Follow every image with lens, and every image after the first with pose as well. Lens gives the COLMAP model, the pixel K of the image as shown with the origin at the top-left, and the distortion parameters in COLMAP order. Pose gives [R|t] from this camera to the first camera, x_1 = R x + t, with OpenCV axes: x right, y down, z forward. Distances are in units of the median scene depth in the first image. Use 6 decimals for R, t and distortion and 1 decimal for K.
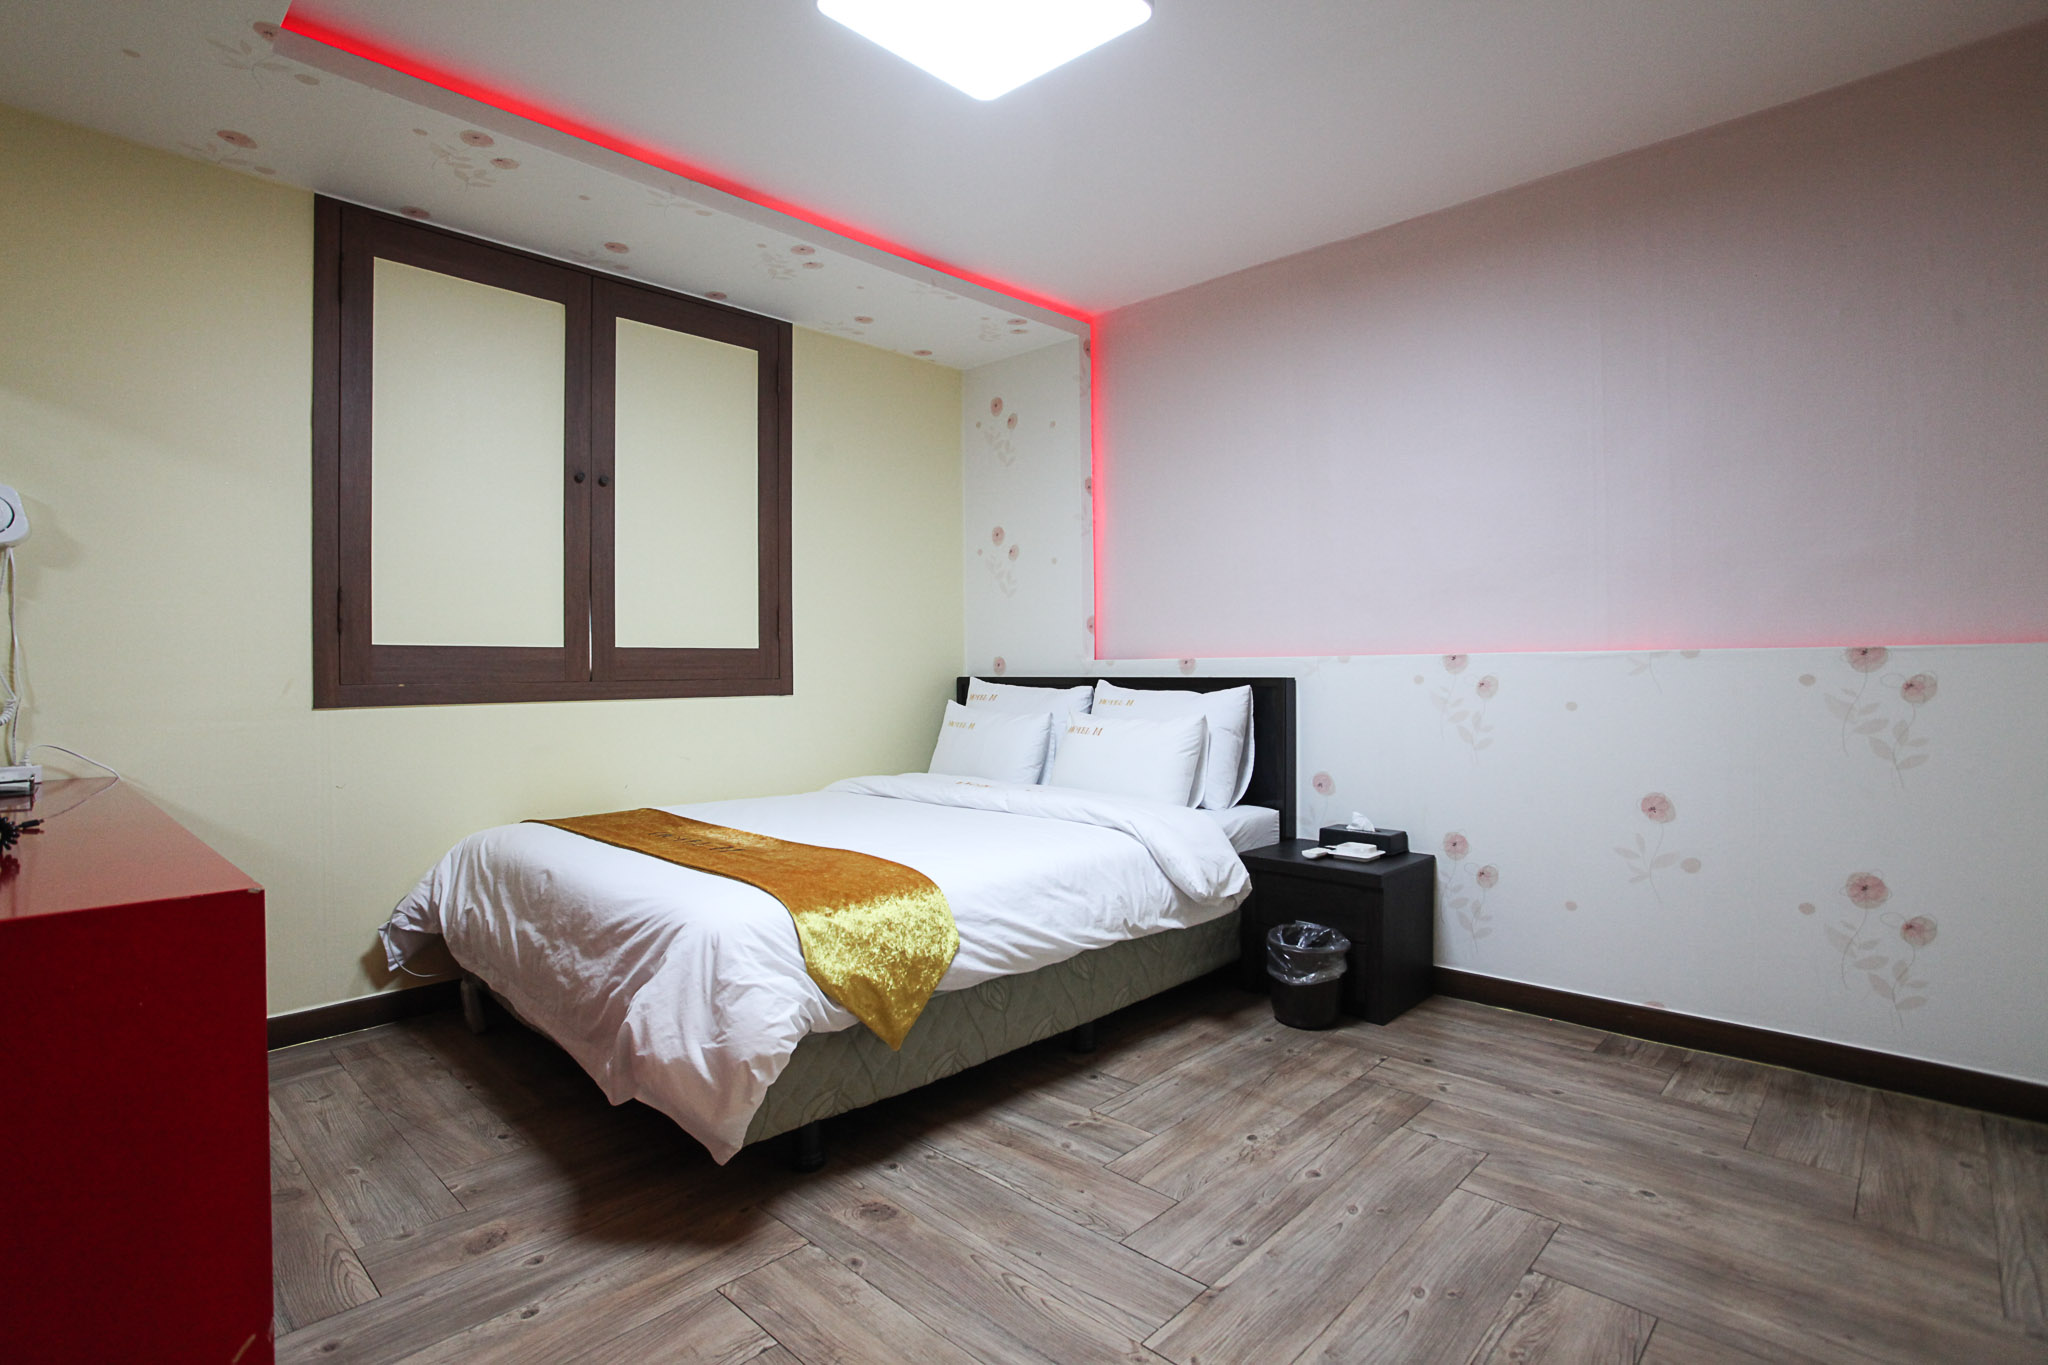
lens RADIAL K [[994.6, 0, 1011.8], [0, 994.6, 675.6], [0, 0, 1]] dist [-0.071606, 0.030347]
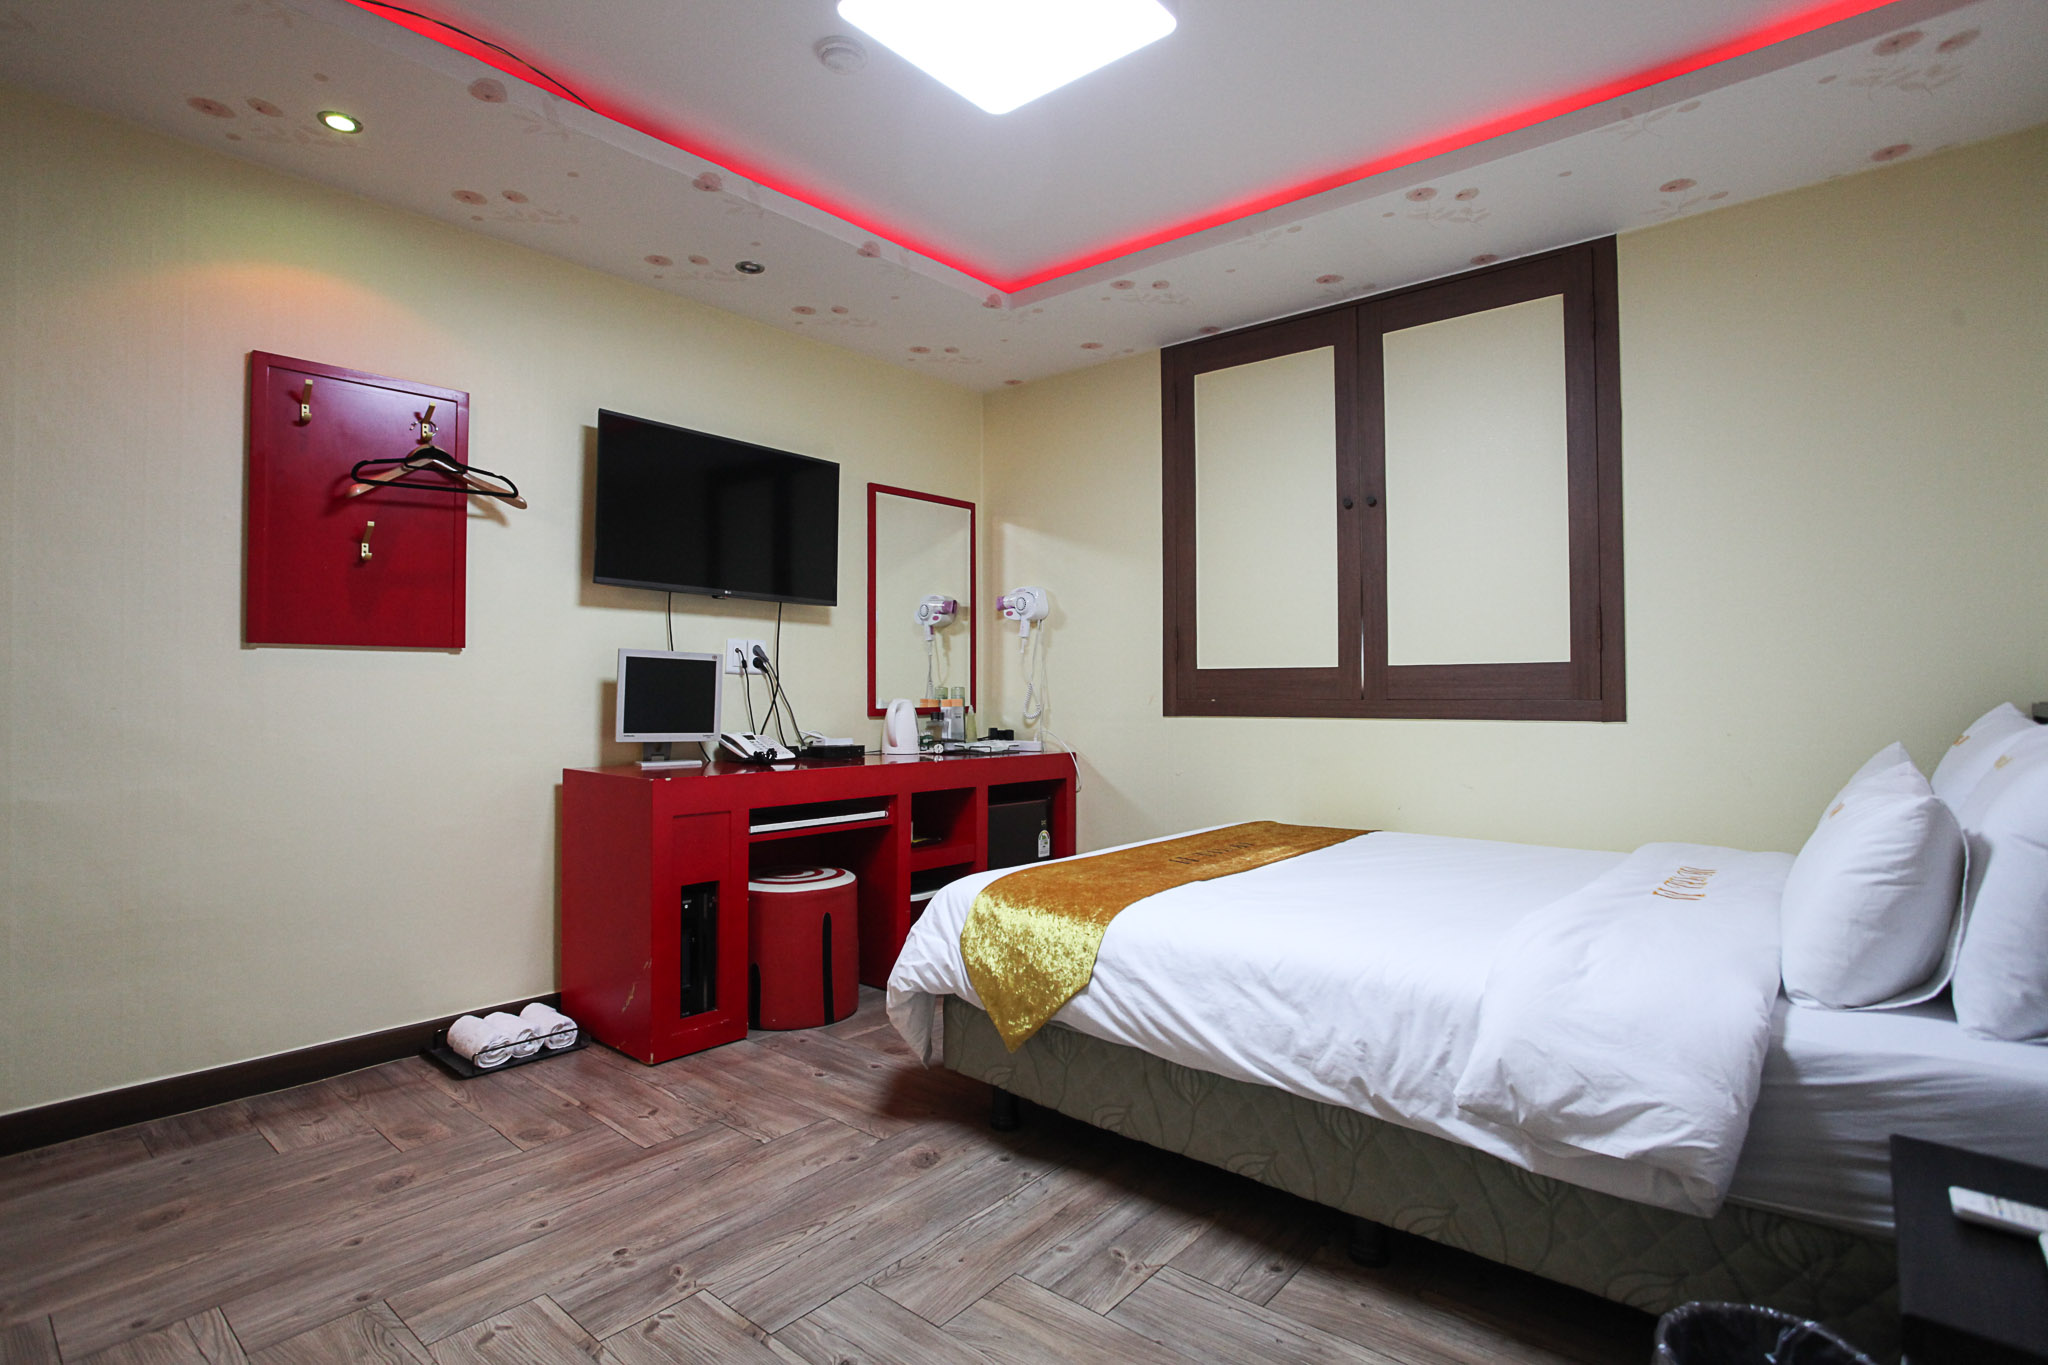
lens RADIAL K [[994.6, 0, 1011.8], [0, 994.6, 675.6], [0, 0, 1]] dist [-0.071606, 0.030347]
pose [[0.062949, -0.010054, -0.997966, 0.743860], [-0.006237, 0.999926, -0.010468, -0.007882], [0.997997, 0.006883, 0.062882, 0.741234]]
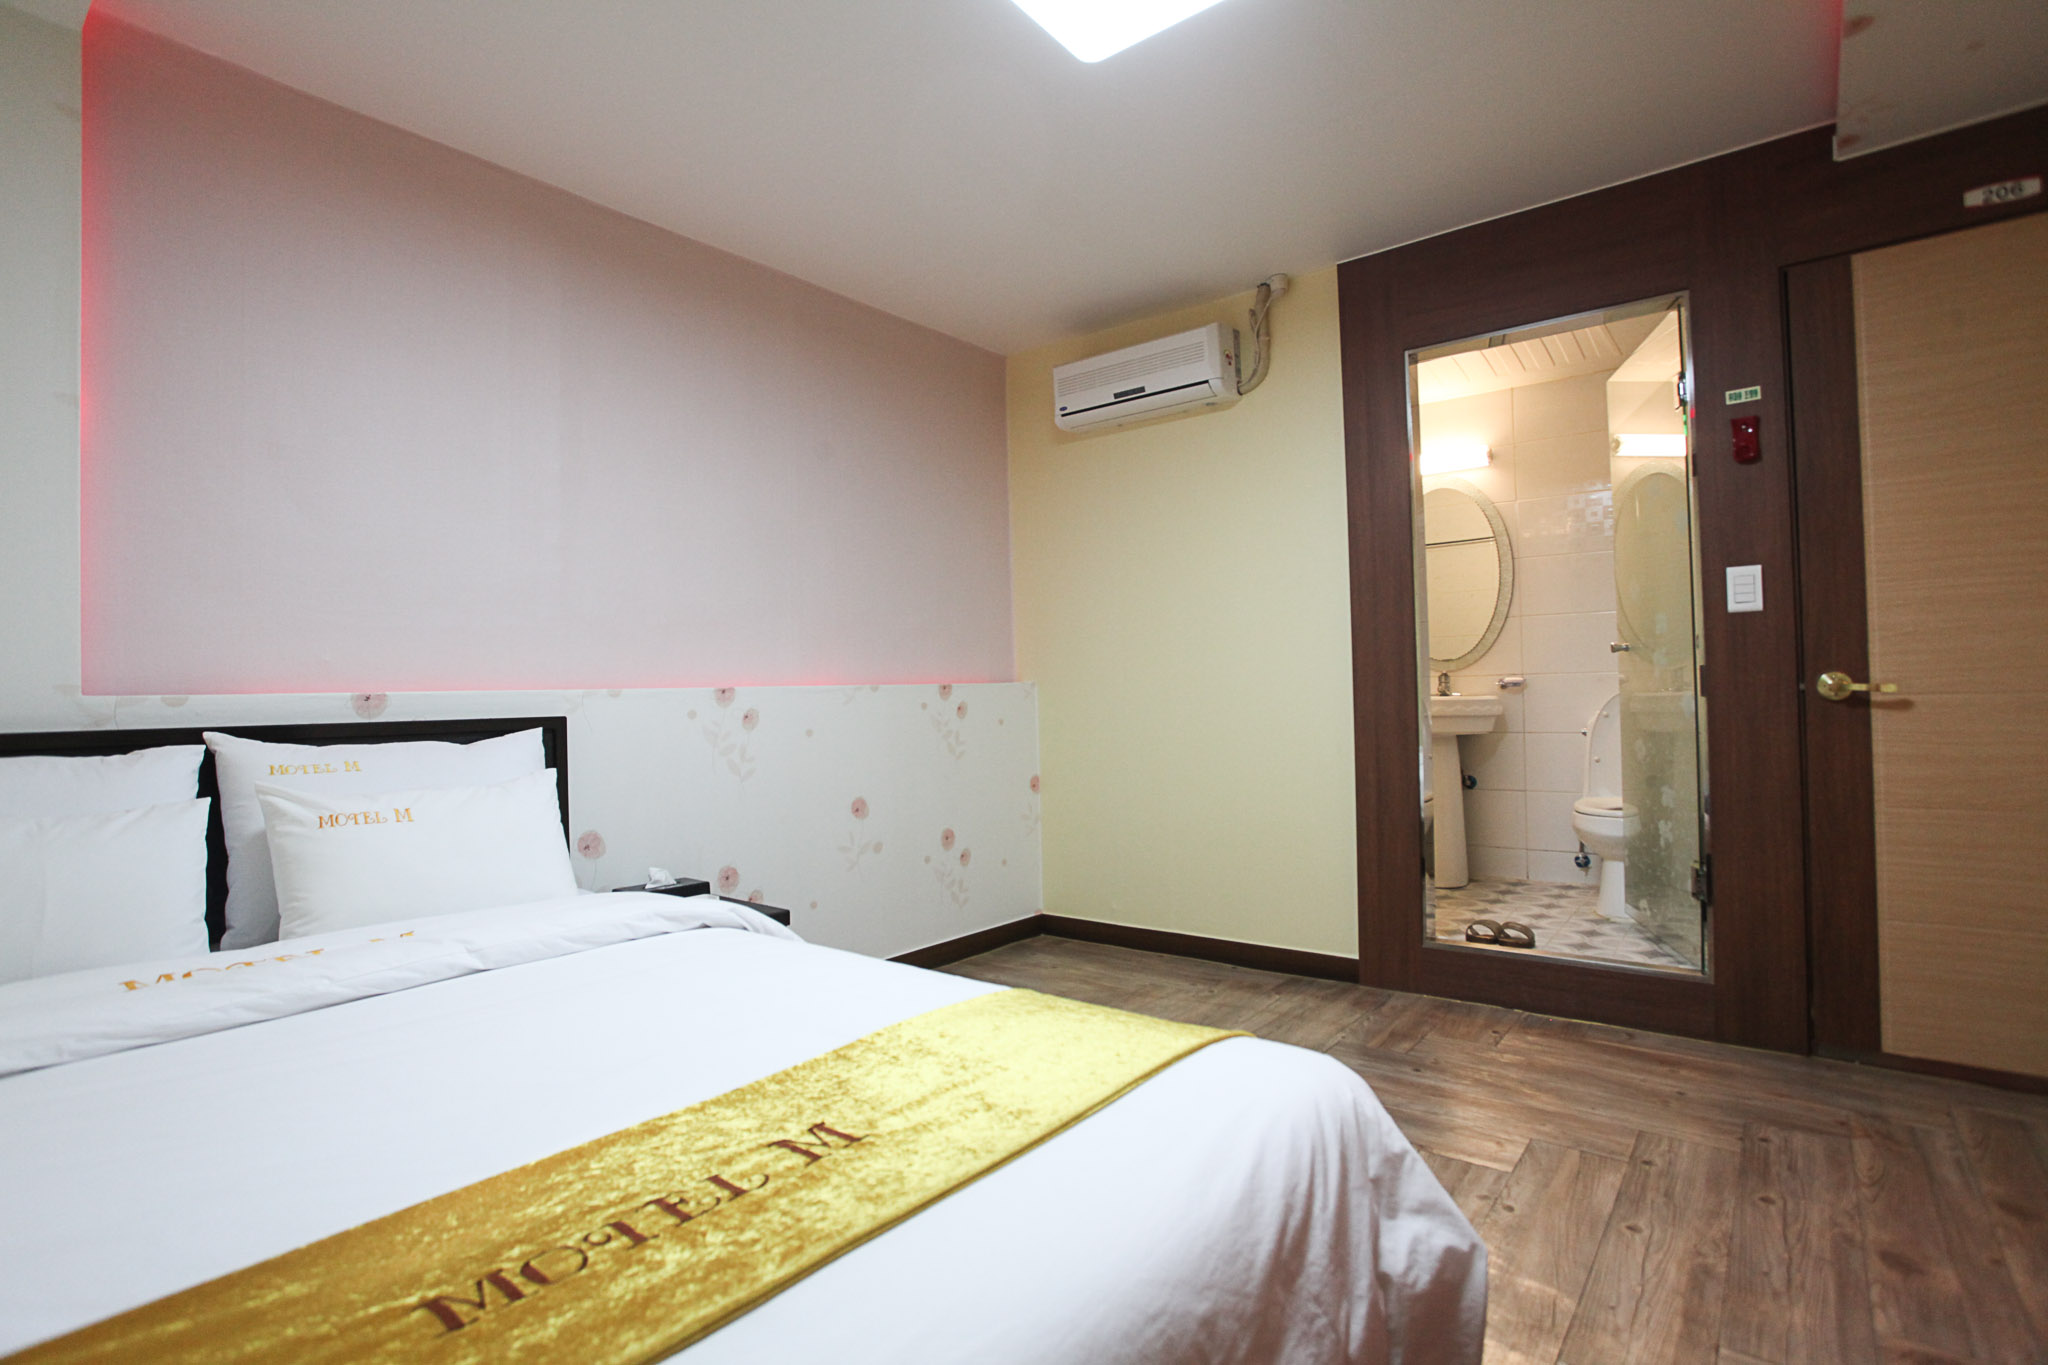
lens RADIAL K [[994.6, 0, 1011.8], [0, 994.6, 675.6], [0, 0, 1]] dist [-0.071606, 0.030347]
pose [[-0.082057, 0.027976, 0.996235, -0.686346], [0.031068, 0.999192, -0.025500, 0.000646], [-0.996143, 0.028858, -0.082860, 0.935552]]
